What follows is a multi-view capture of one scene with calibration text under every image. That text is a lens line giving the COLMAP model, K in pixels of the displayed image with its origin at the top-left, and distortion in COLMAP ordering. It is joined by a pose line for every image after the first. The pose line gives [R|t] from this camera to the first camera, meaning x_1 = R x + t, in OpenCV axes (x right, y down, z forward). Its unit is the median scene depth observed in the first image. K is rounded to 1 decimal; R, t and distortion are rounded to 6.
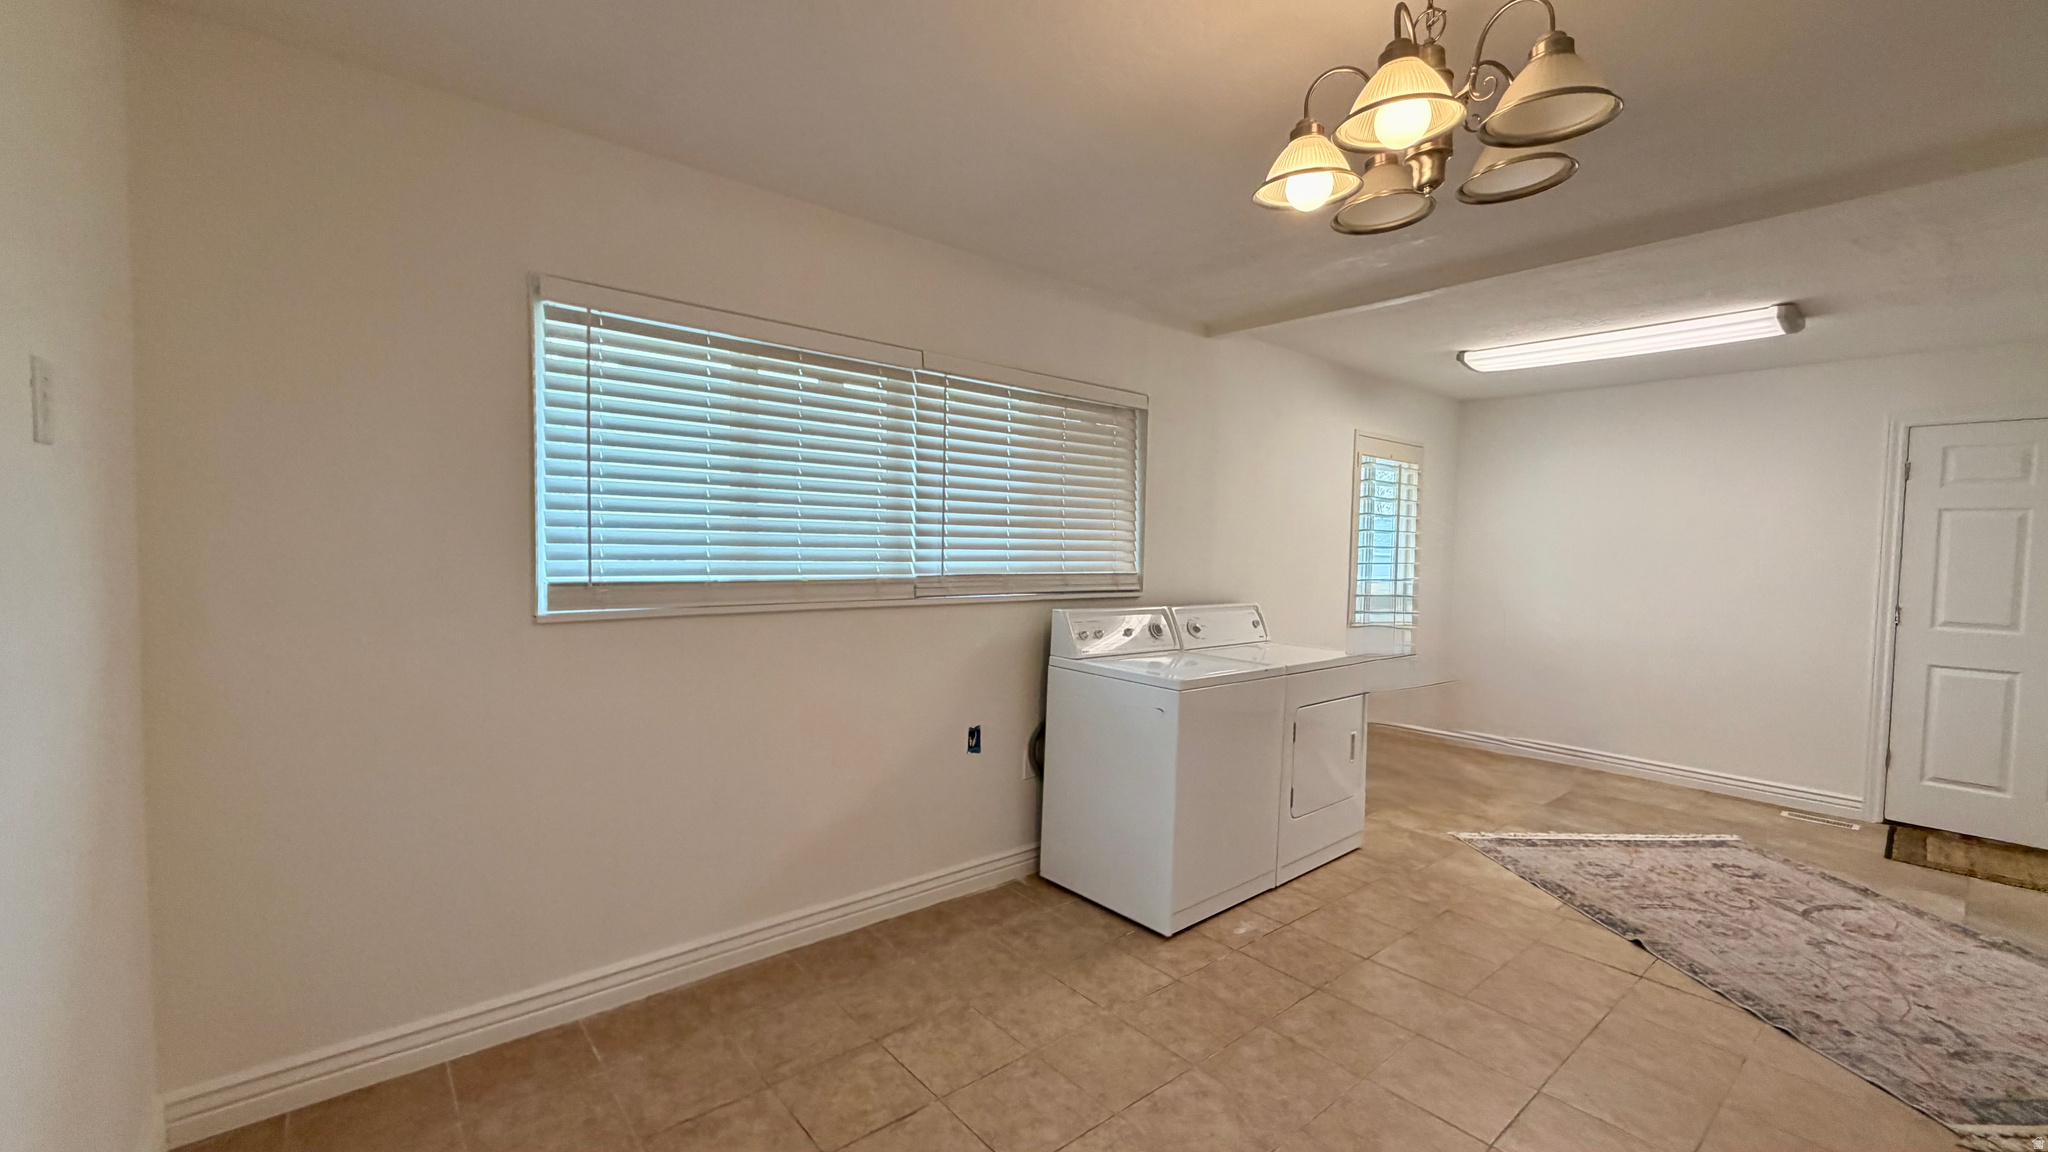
lens RADIAL K [[817.1, 0, 1016.0], [0, 817.1, 578.5], [0, 0, 1]] dist [0.000849, 0.000118]
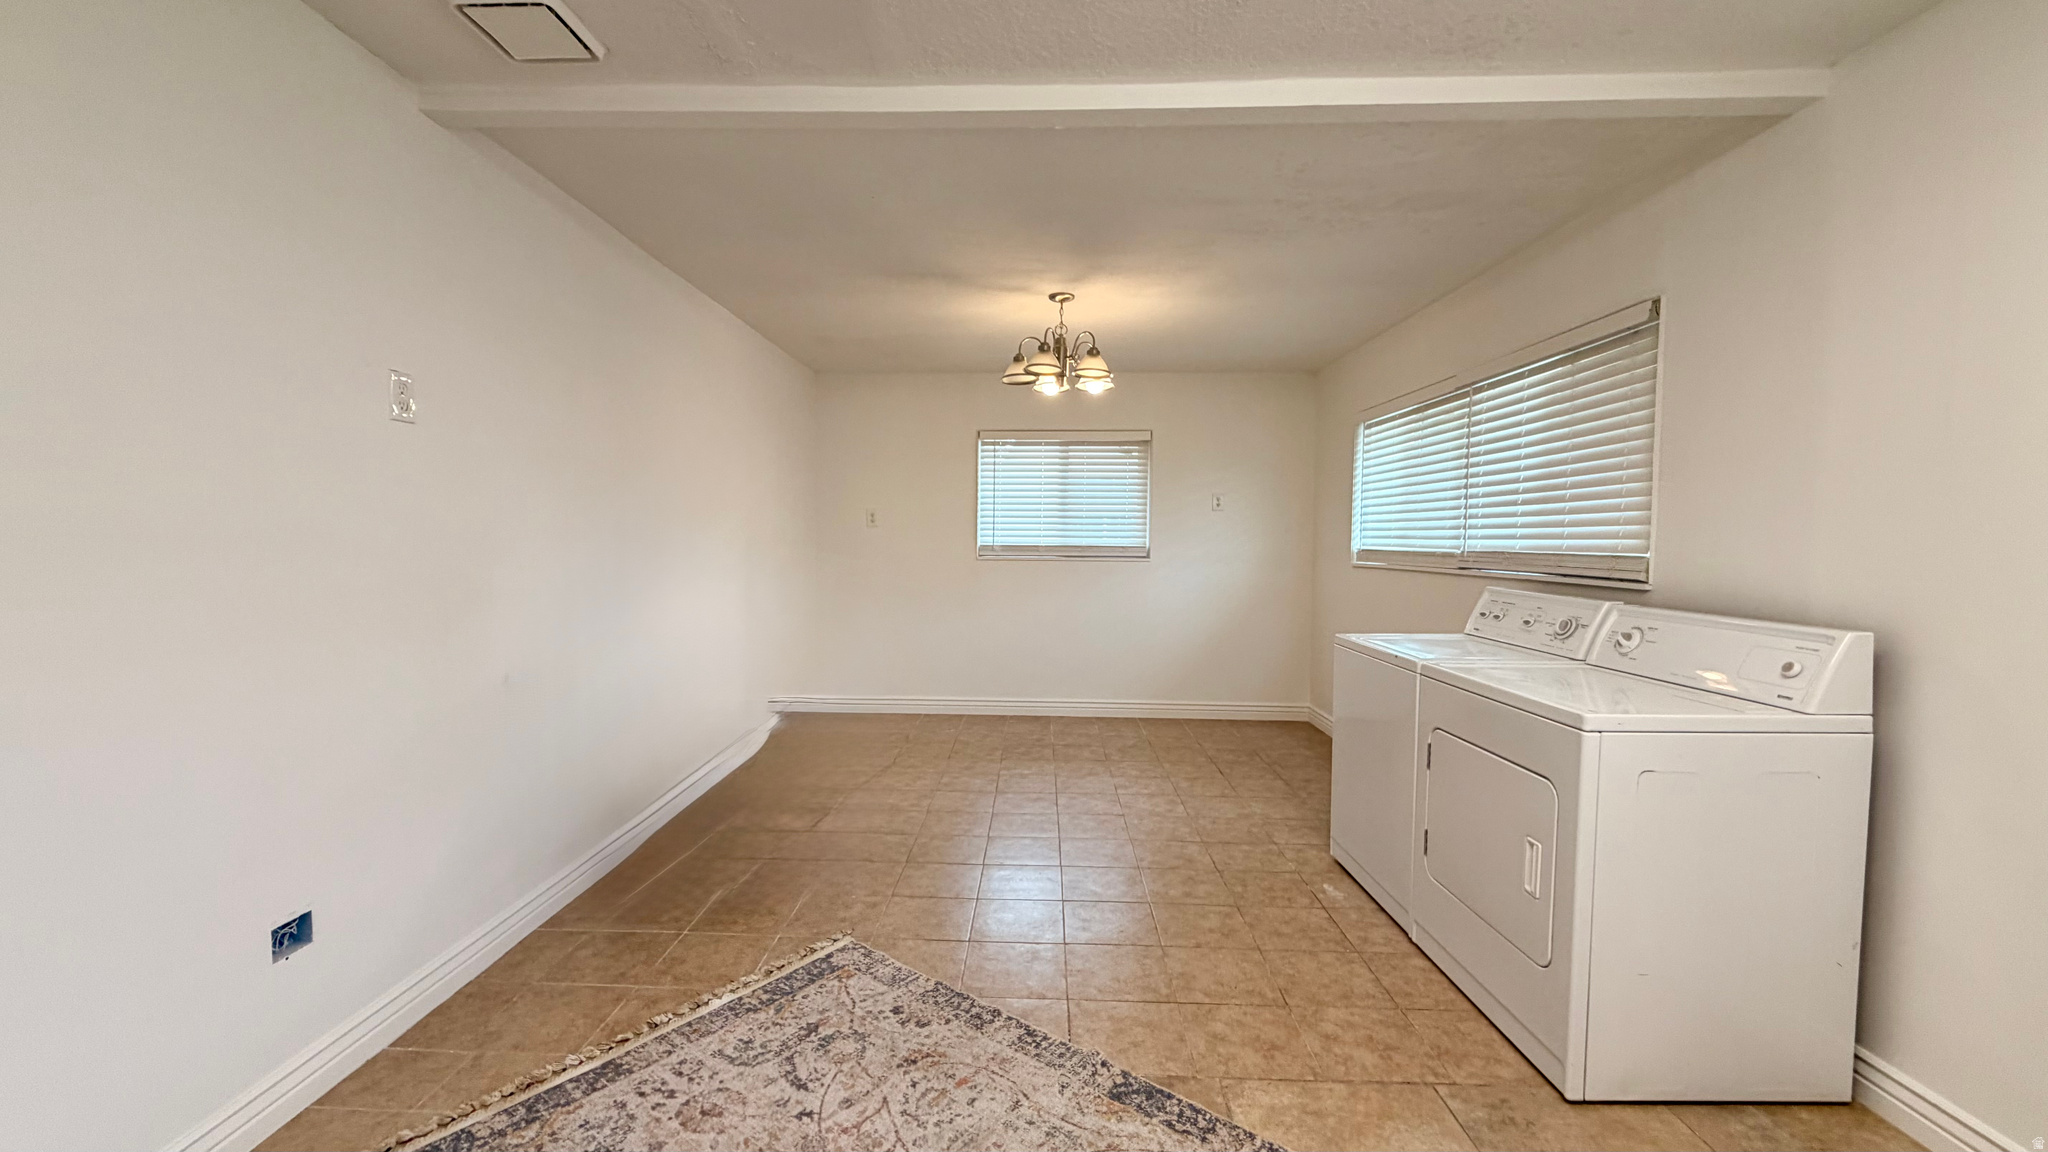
lens RADIAL K [[817.1, 0, 1020.2], [0, 817.1, 576.8], [0, 0, 1]] dist [0.000849, 0.000118]
pose [[-0.658483, 0.008677, -0.752546, 1.512659], [-0.055190, 0.996684, 0.059784, -0.001807], [0.750569, 0.080900, -0.655821, 1.565512]]
